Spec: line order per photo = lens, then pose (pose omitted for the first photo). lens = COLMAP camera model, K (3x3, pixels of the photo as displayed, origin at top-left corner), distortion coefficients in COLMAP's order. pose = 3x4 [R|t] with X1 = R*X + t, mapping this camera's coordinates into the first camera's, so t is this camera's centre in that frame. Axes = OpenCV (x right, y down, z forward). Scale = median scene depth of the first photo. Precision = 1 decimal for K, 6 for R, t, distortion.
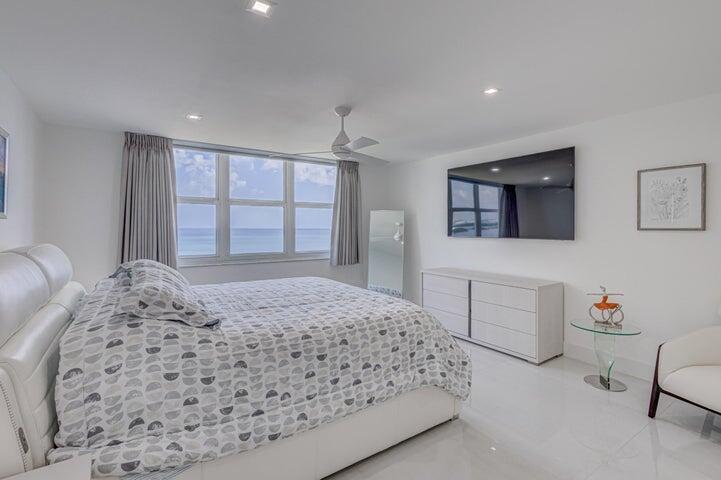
lens RADIAL K [[339.3, 0, 358.4], [0, 339.3, 231.3], [0, 0, 1]] dist [0.009446, -0.000835]
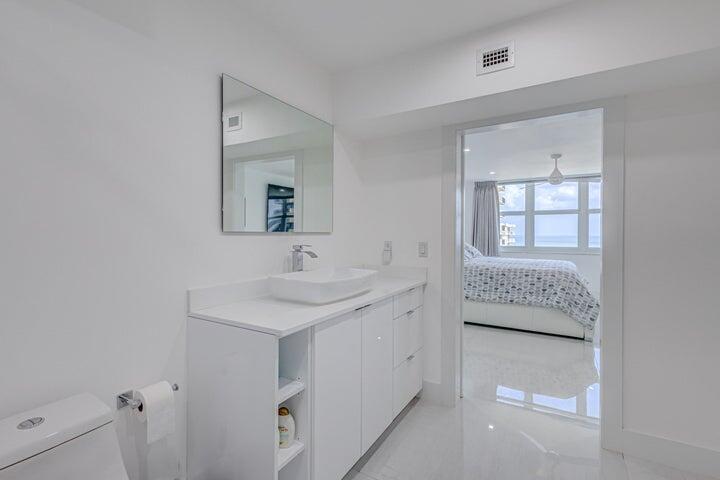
lens RADIAL K [[338.8, 0, 357.4], [0, 338.8, 237.6], [0, 0, 1]] dist [0.009446, -0.000835]
pose [[0.408642, 0.006648, -0.912671, 1.102540], [-0.014781, 0.999891, 0.000665, 0.056688], [0.912575, 0.013219, 0.408696, -0.574331]]
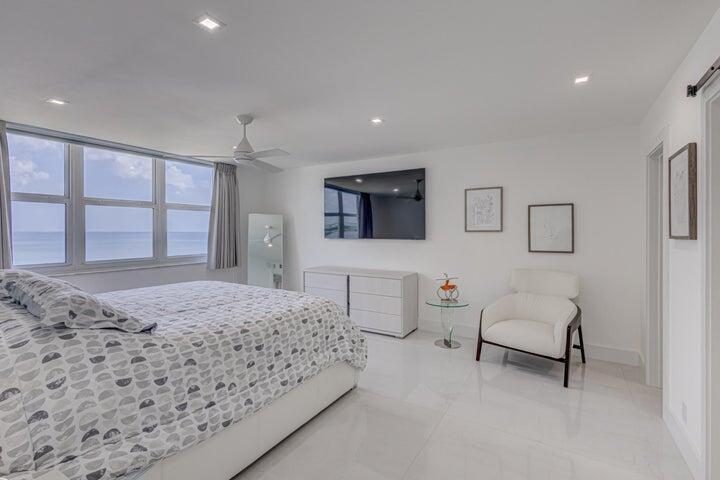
lens RADIAL K [[338.8, 0, 348.1], [0, 338.8, 233.5], [0, 0, 1]] dist [0.009446, -0.000835]
pose [[0.916833, -0.007467, 0.399201, -0.177410], [0.008462, 0.999964, -0.000731, 0.001552], [-0.399181, 0.004048, 0.916863, -0.083128]]
